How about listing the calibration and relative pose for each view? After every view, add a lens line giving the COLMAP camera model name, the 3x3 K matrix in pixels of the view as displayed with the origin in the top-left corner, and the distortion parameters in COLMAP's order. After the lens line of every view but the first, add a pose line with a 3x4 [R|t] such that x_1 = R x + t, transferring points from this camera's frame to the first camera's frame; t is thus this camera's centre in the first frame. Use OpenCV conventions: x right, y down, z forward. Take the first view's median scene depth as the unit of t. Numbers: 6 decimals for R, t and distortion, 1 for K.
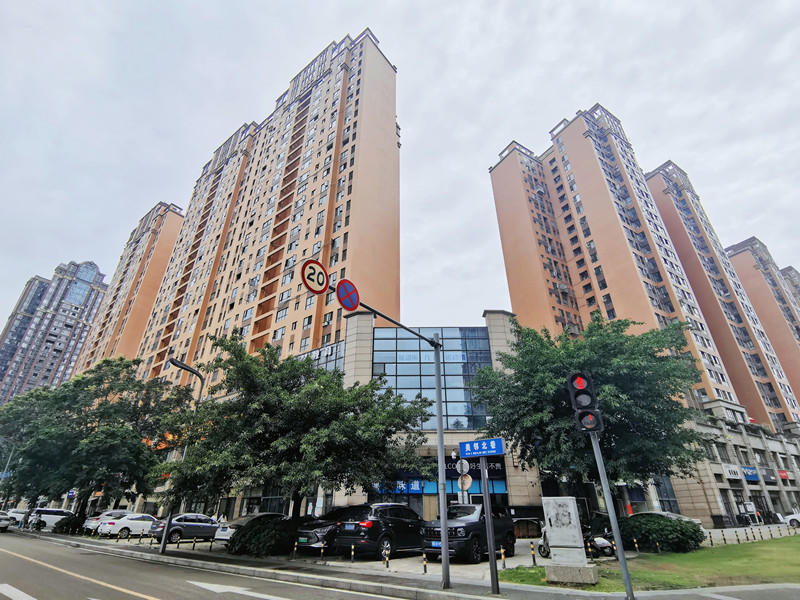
lens RADIAL K [[392.1, 0, 403.2], [0, 392.1, 301.1], [0, 0, 1]] dist [0.010280, -0.016163]
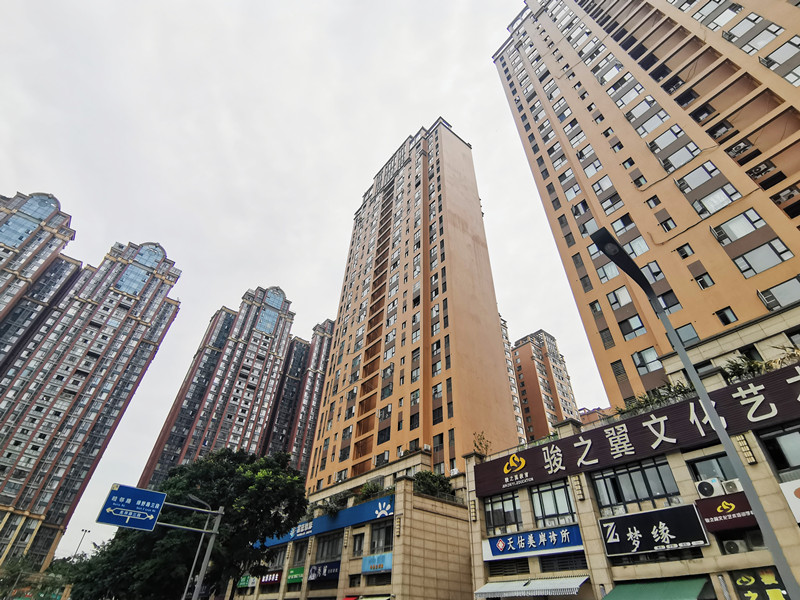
lens RADIAL K [[392.1, 0, 396.8], [0, 392.1, 297.3], [0, 0, 1]] dist [0.010280, -0.016163]
pose [[0.969916, -0.126434, -0.208030, -0.383028], [0.080785, 0.973293, -0.214883, 0.137440], [0.229643, 0.191613, 0.954227, 0.252002]]
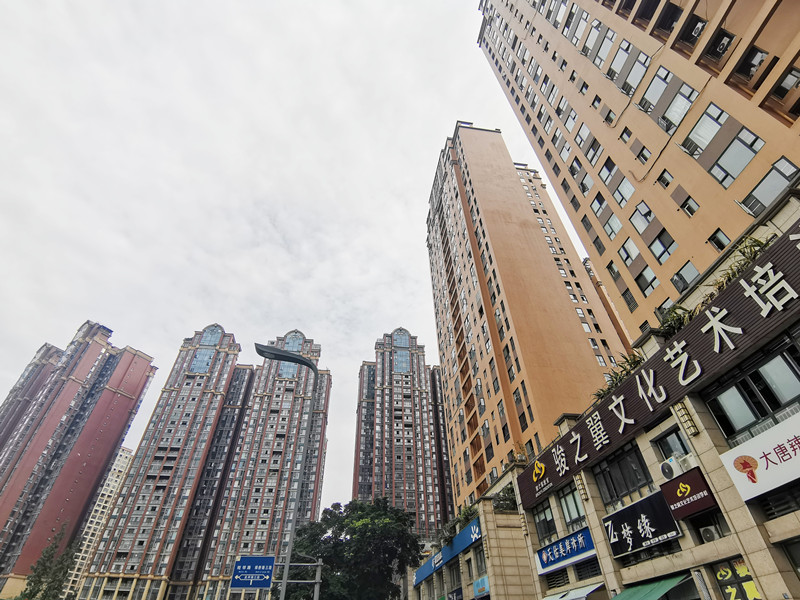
lens RADIAL K [[392.1, 0, 397.3], [0, 392.1, 298.0], [0, 0, 1]] dist [0.010280, -0.016163]
pose [[0.724625, -0.470735, -0.503317, -0.318062], [0.347754, 0.880314, -0.322667, 0.142736], [0.594967, 0.058782, 0.801597, 0.264564]]
